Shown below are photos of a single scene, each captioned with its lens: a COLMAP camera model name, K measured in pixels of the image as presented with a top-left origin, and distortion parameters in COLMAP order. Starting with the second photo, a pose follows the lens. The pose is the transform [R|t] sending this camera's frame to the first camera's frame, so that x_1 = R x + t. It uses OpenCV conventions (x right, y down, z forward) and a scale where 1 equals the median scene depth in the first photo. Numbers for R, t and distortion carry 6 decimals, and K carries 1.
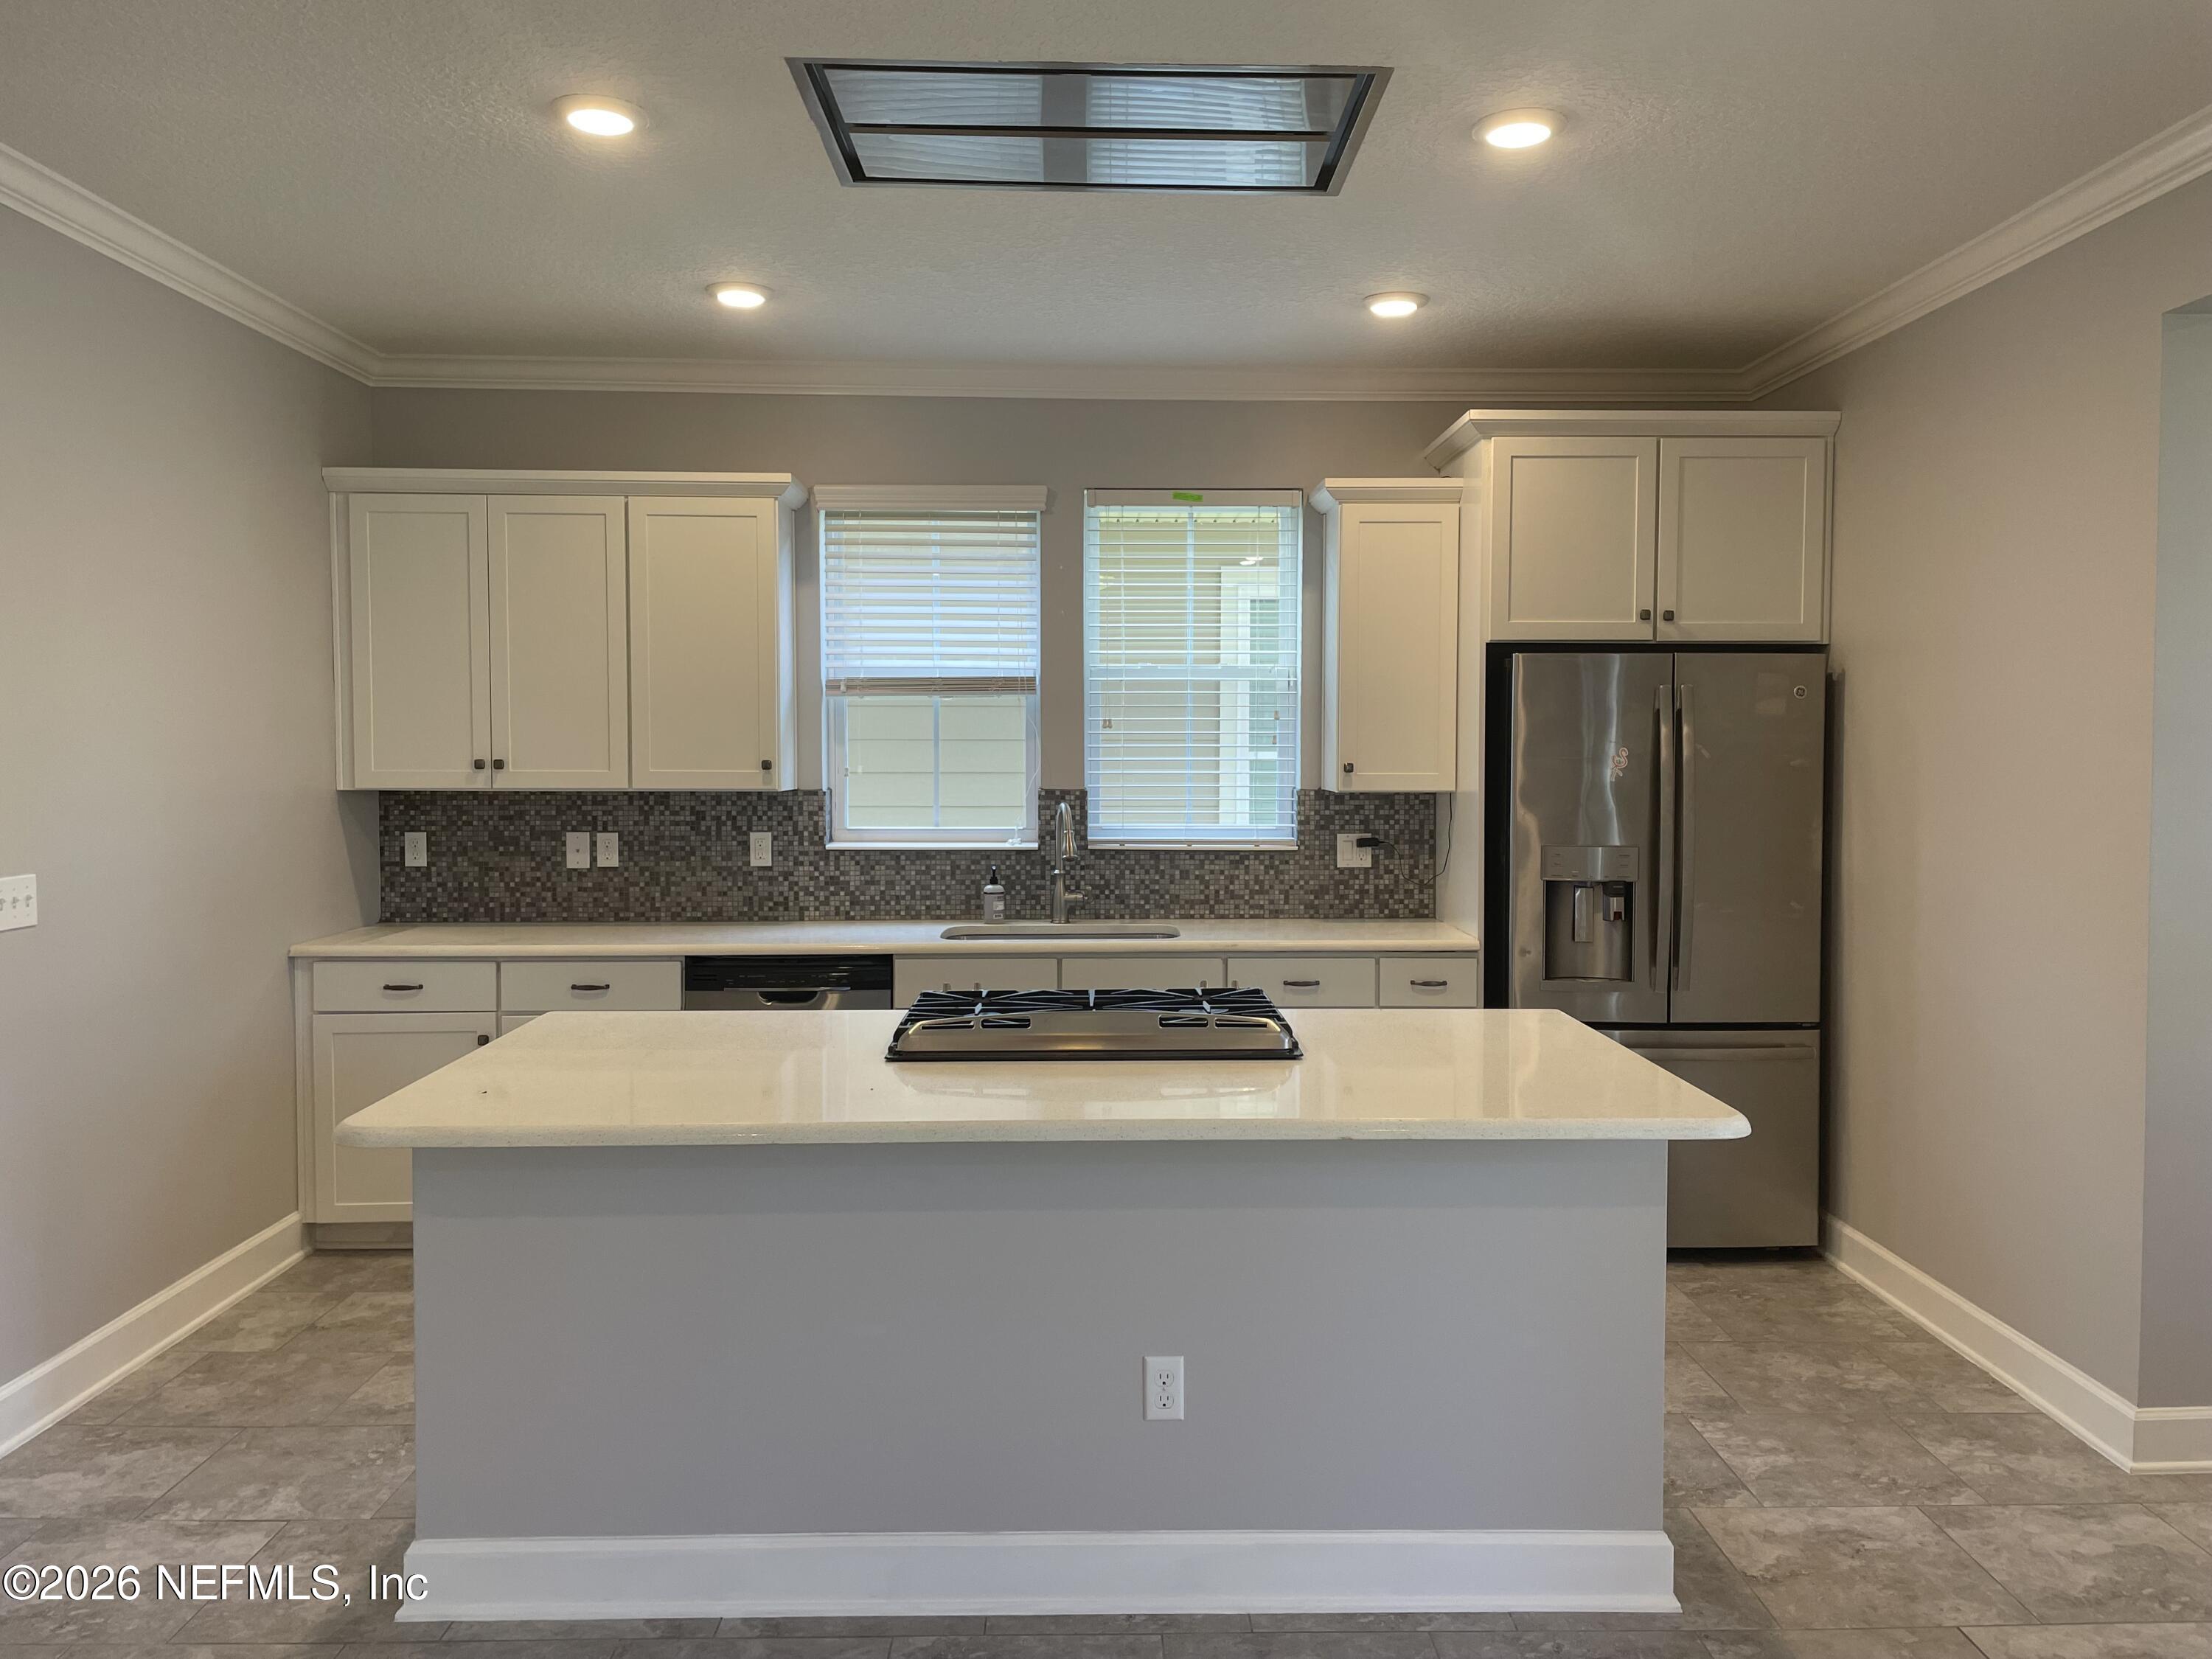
lens RADIAL K [[1785.3, 0, 1141.1], [0, 1785.3, 798.7], [0, 0, 1]] dist [0.070952, -0.074417]
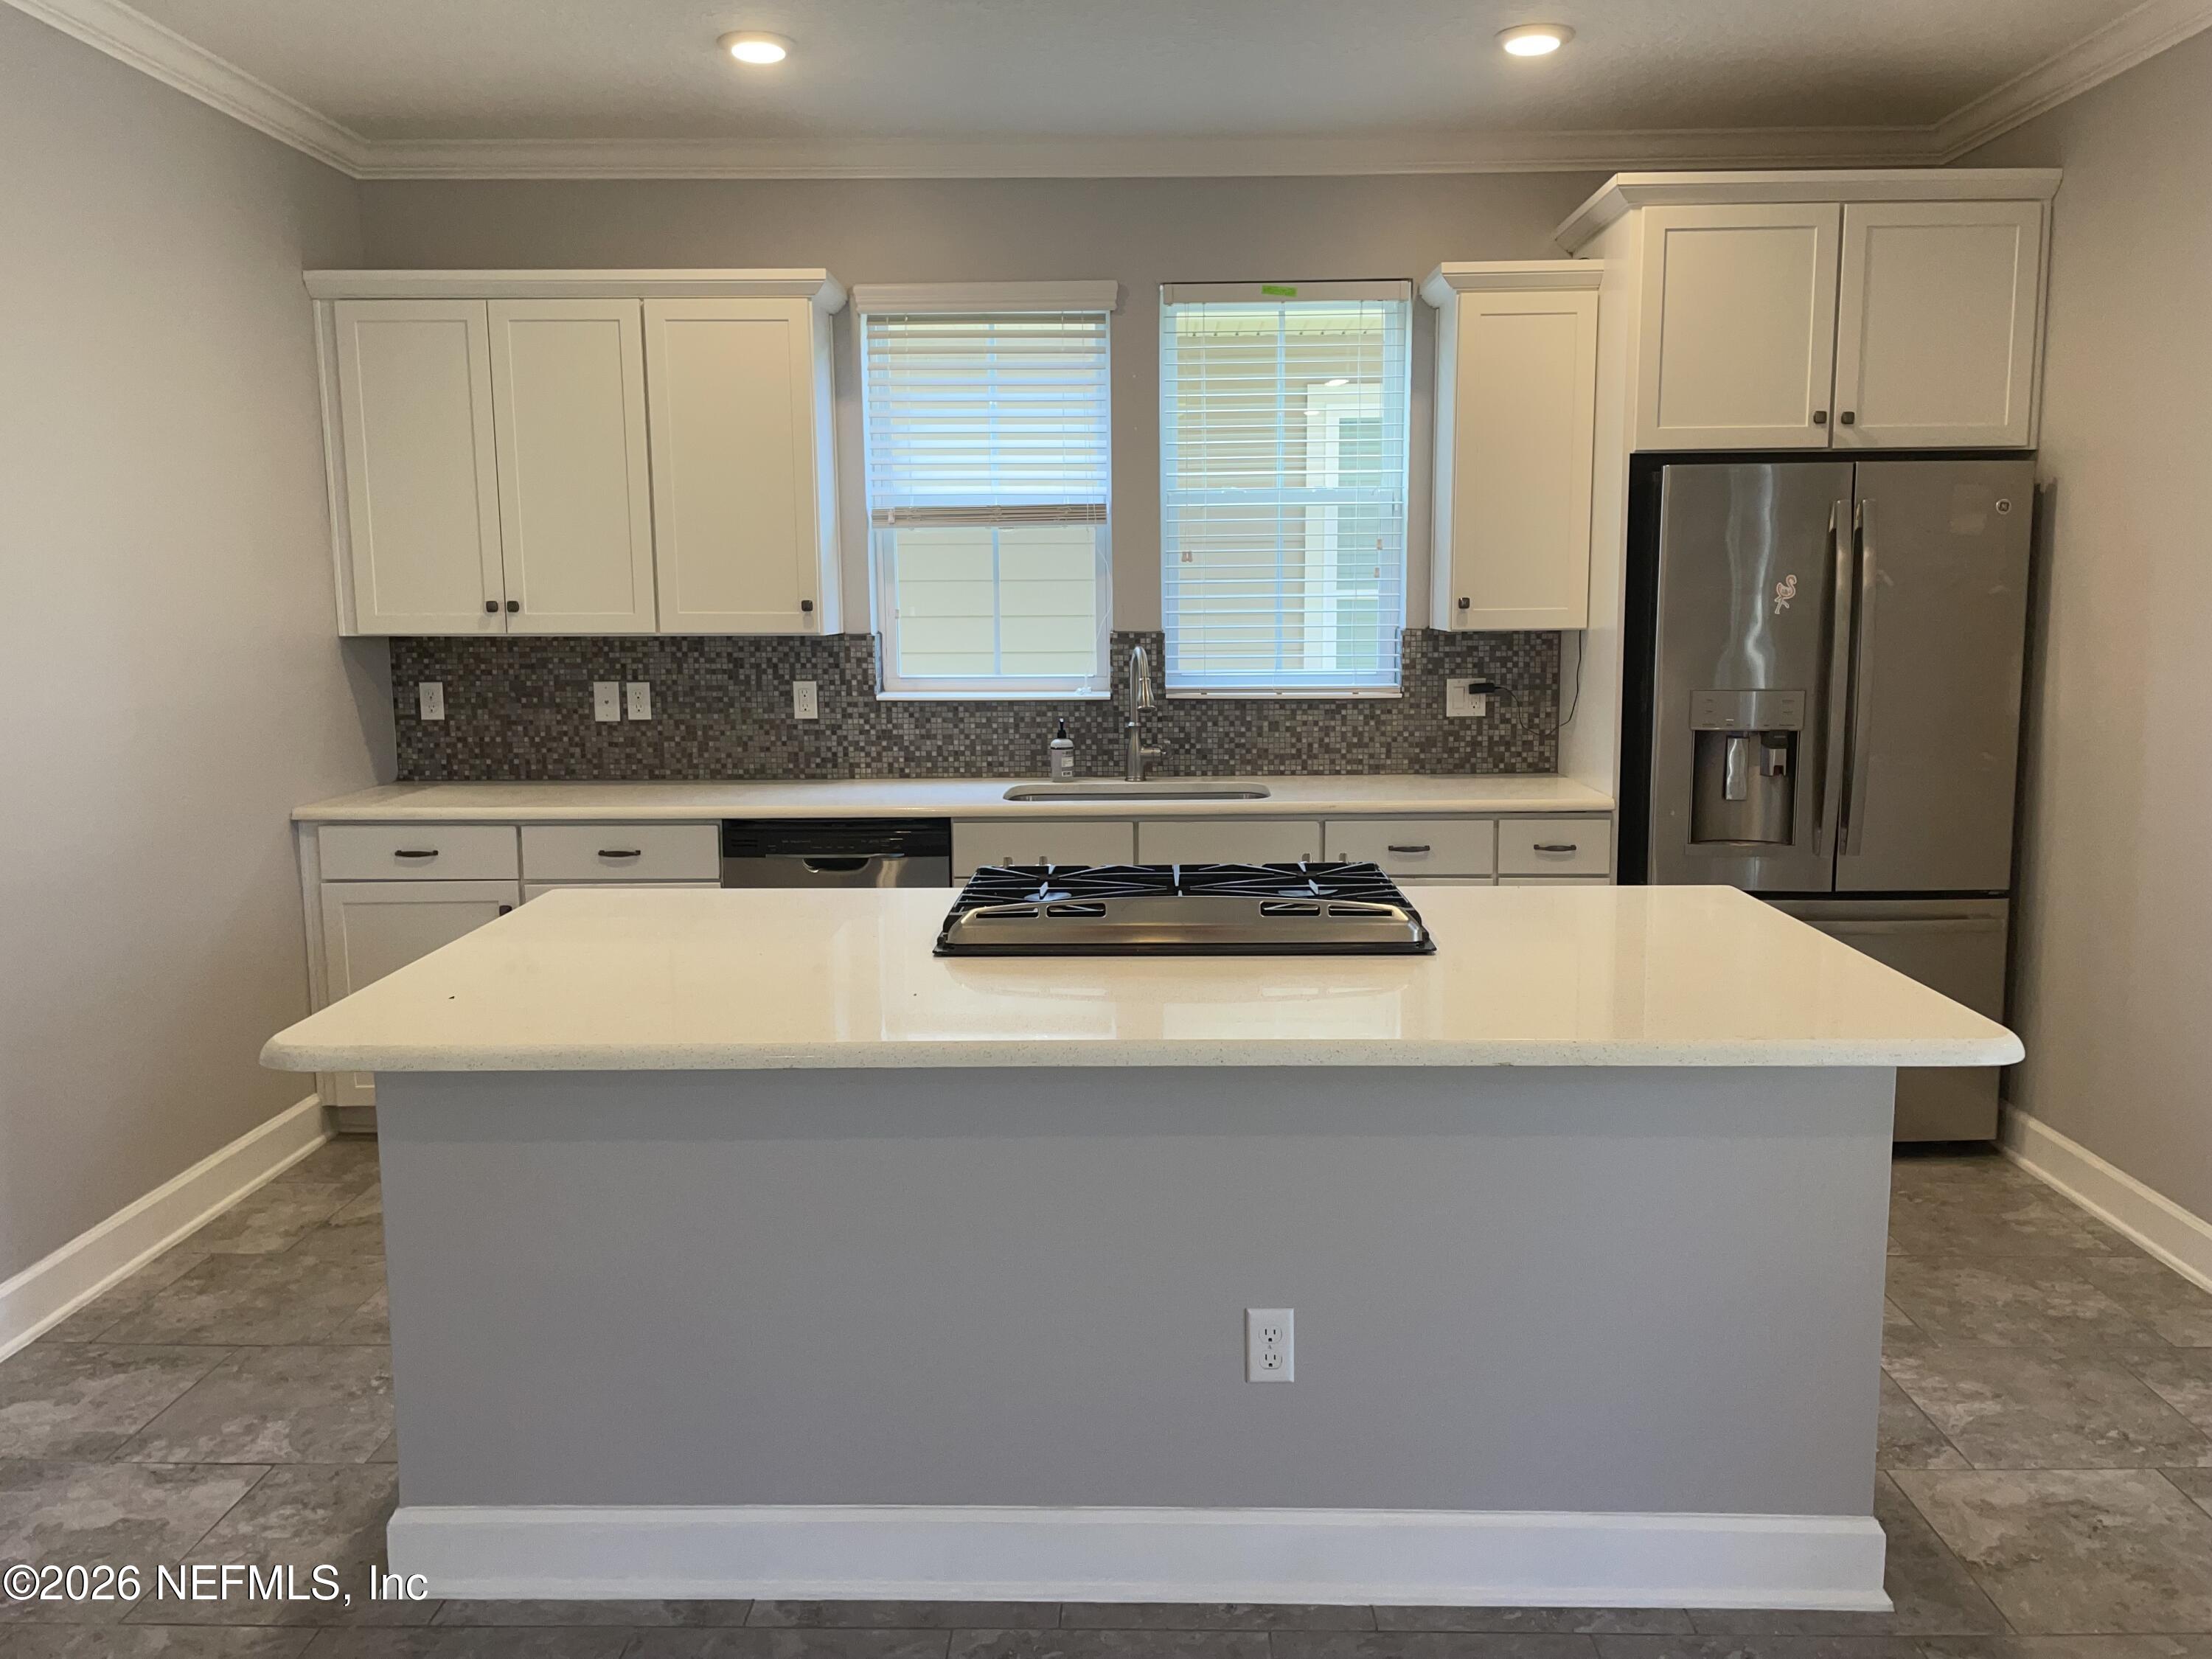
lens RADIAL K [[1804.3, 0, 1127.0], [0, 1804.3, 816.8], [0, 0, 1]] dist [0.073164, -0.070570]
pose [[0.998870, -0.003047, -0.047432, -0.007353], [0.007551, 0.995441, 0.095081, 0.001361], [0.046926, -0.095331, 0.994339, 0.102673]]
